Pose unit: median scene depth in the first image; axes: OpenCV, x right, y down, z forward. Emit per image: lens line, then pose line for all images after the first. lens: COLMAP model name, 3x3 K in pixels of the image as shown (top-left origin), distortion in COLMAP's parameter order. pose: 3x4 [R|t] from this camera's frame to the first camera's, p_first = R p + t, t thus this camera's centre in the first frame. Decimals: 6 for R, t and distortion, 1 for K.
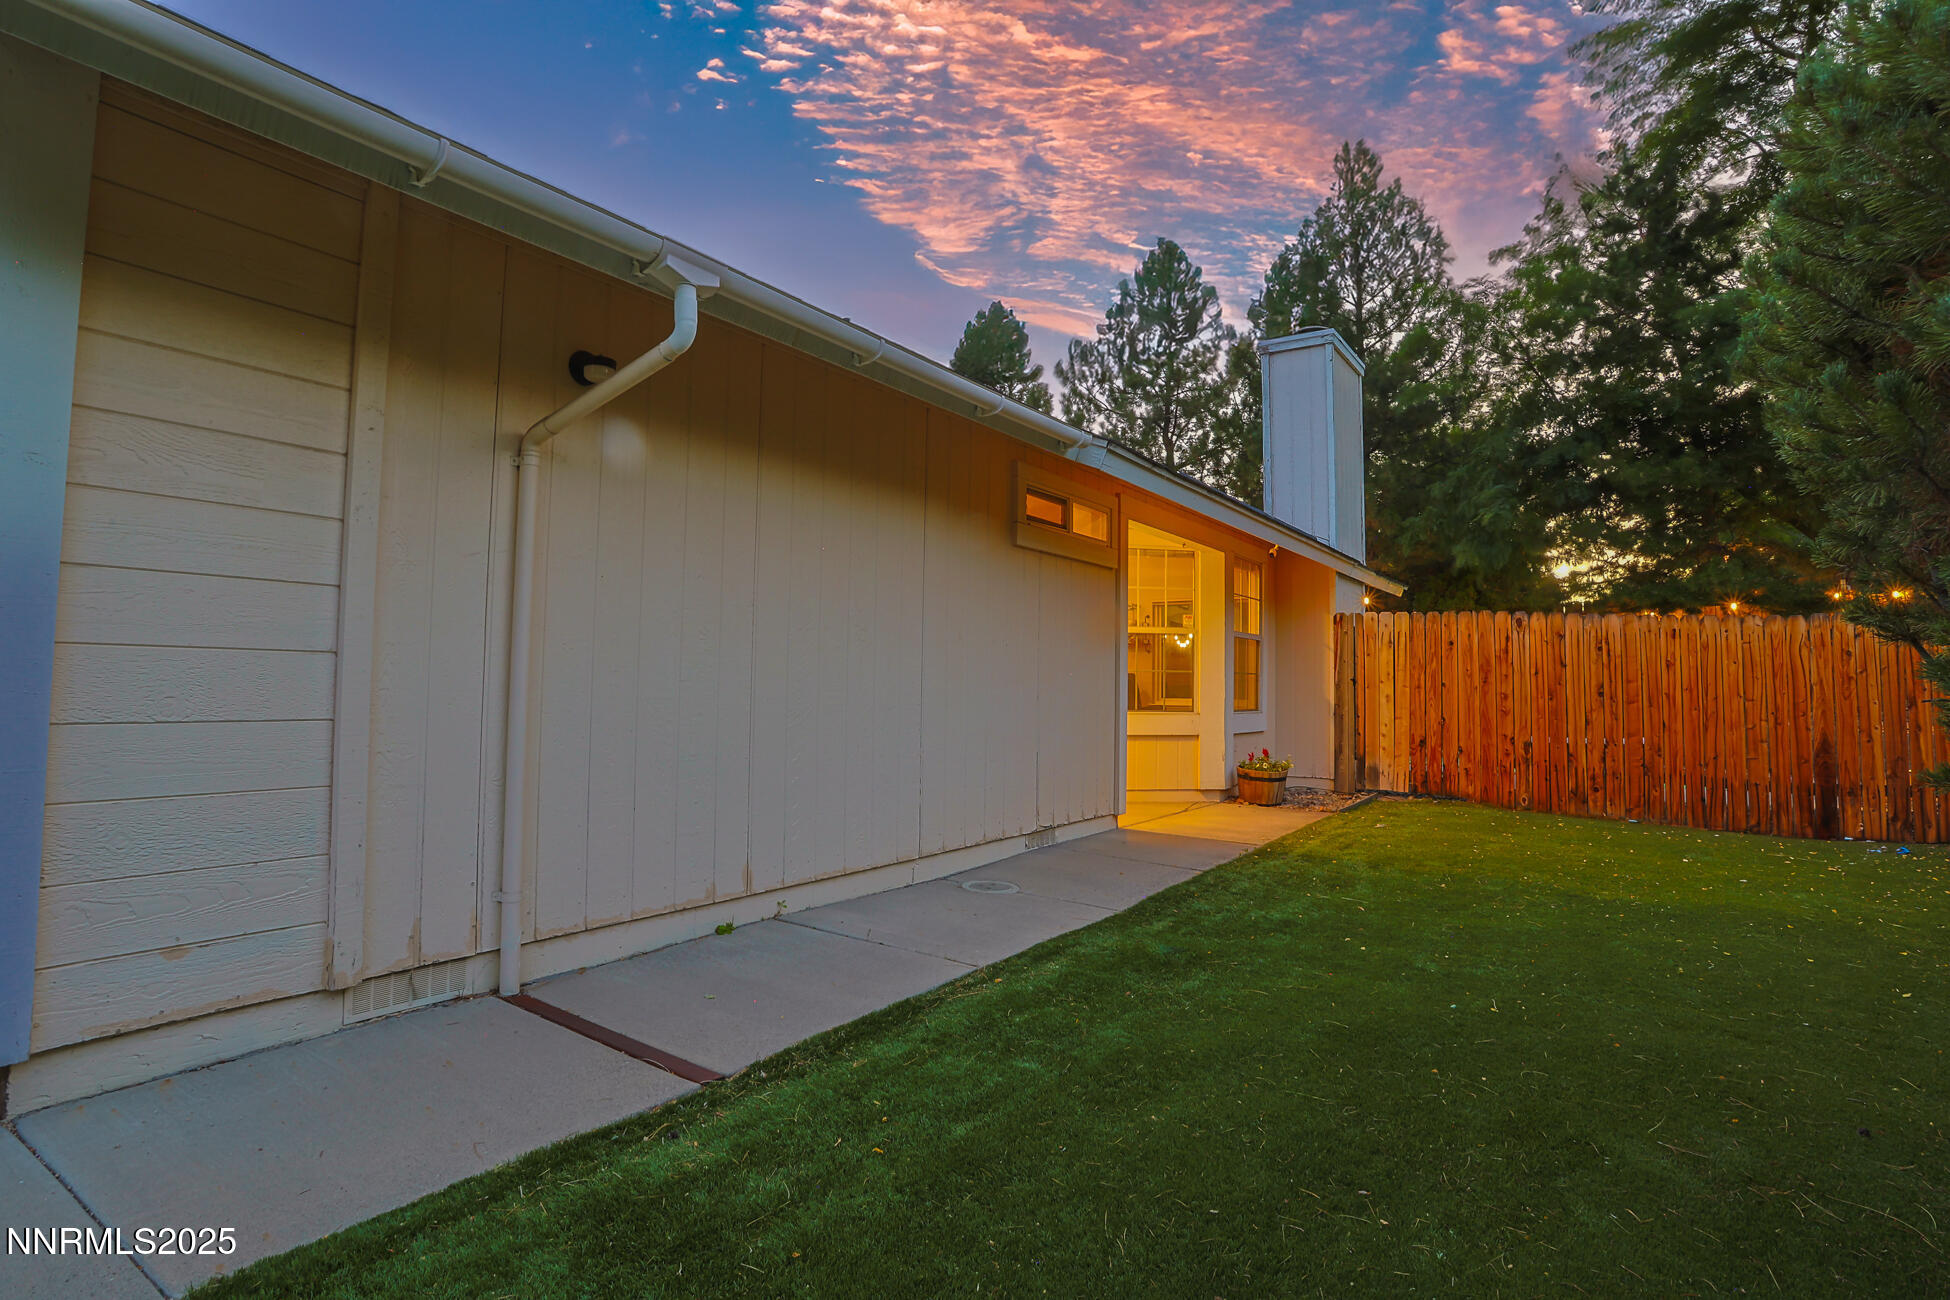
lens RADIAL K [[930.1, 0, 975.0], [0, 930.1, 650.0], [0, 0, 1]] dist [-0.032256, 0.000347]
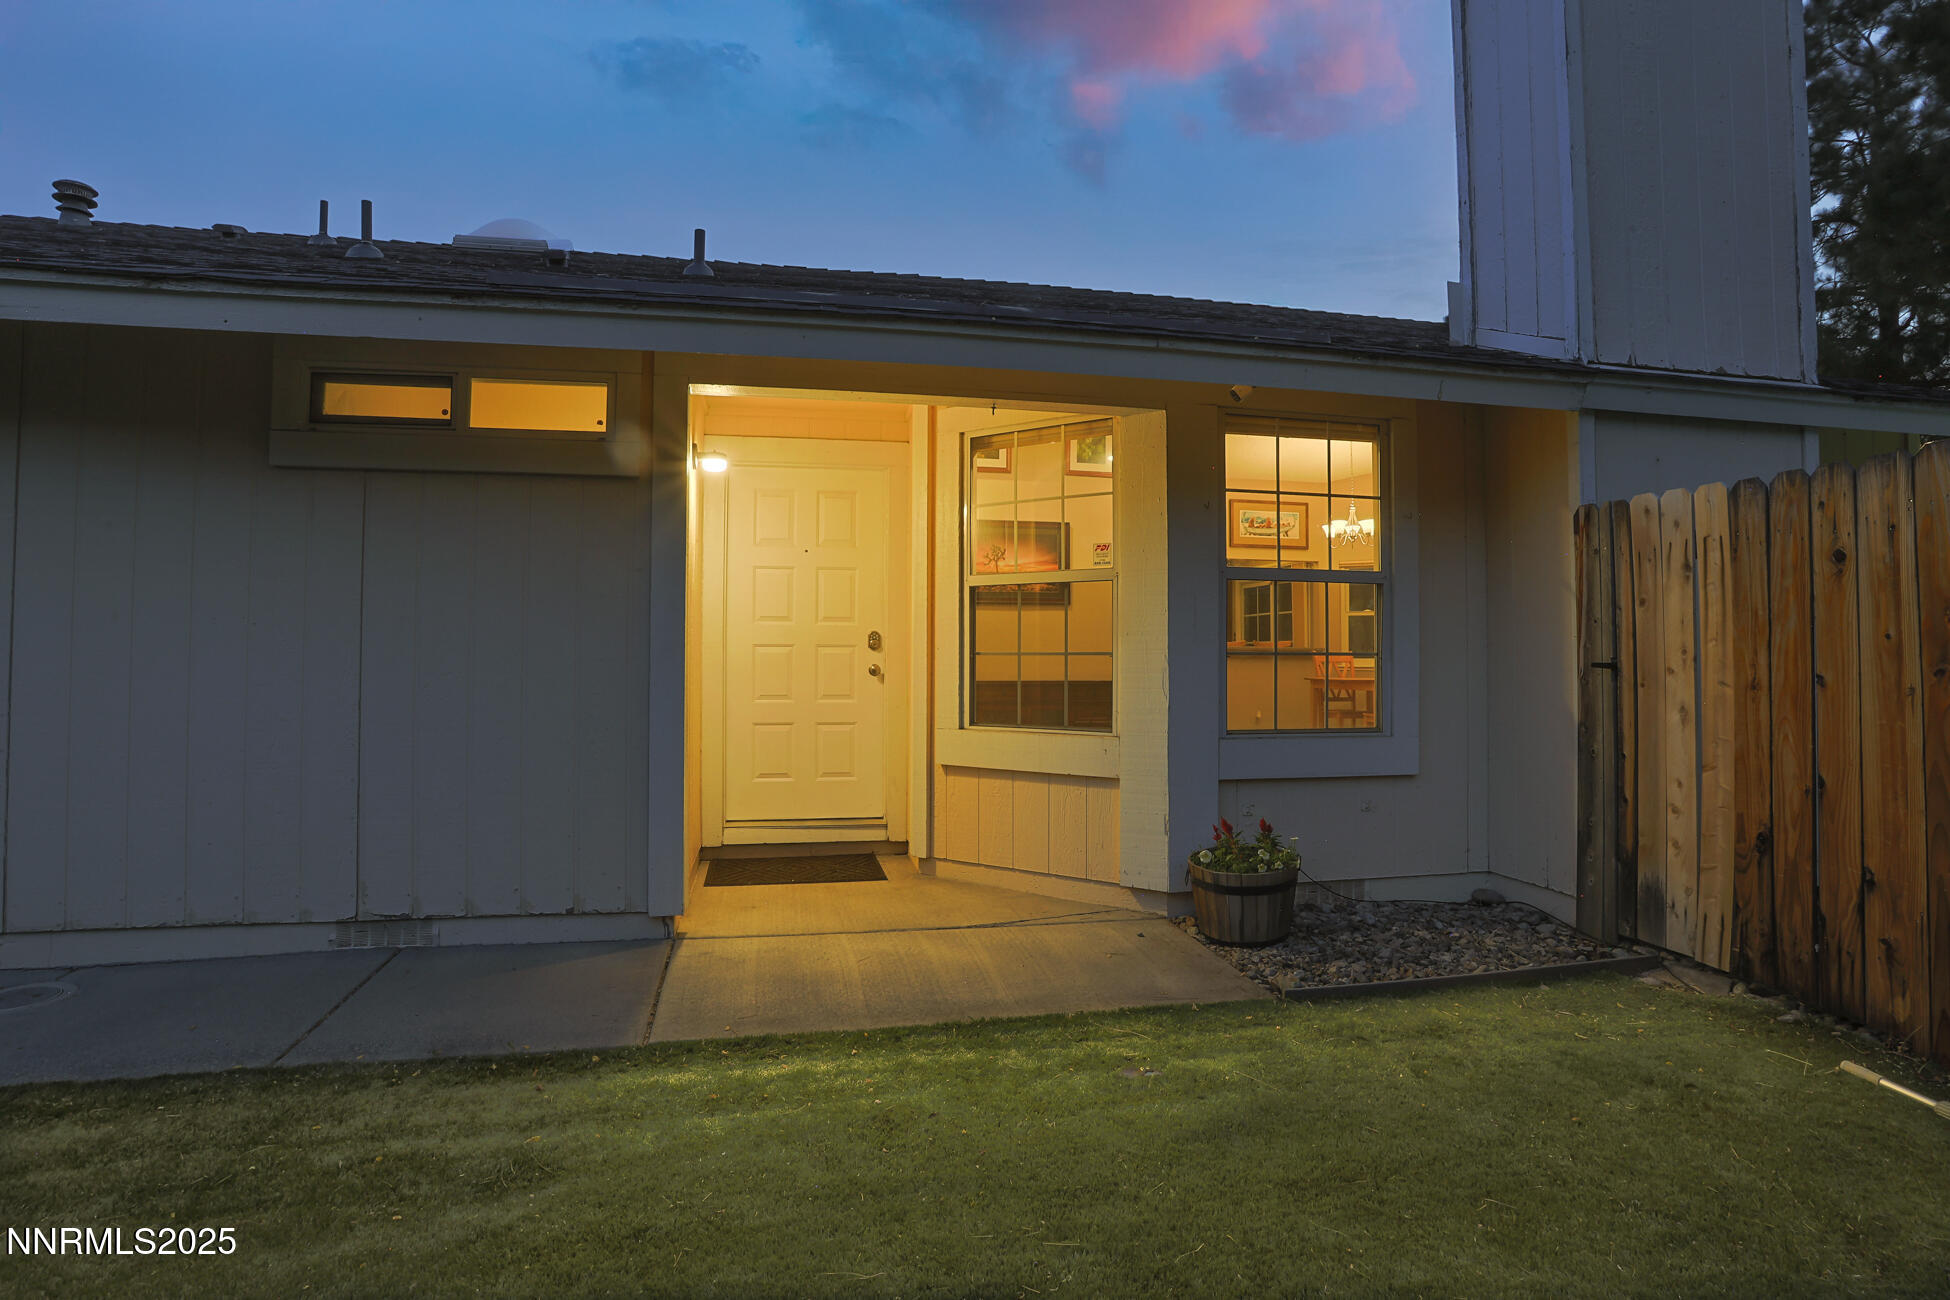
lens RADIAL K [[930.1, 0, 975.0], [0, 930.1, 650.0], [0, 0, 1]] dist [-0.032256, 0.000347]
pose [[0.725113, -0.016737, -0.688426, 0.505334], [0.031884, 0.999448, 0.009285, 0.013380], [0.687891, -0.028682, 0.725247, 0.539372]]
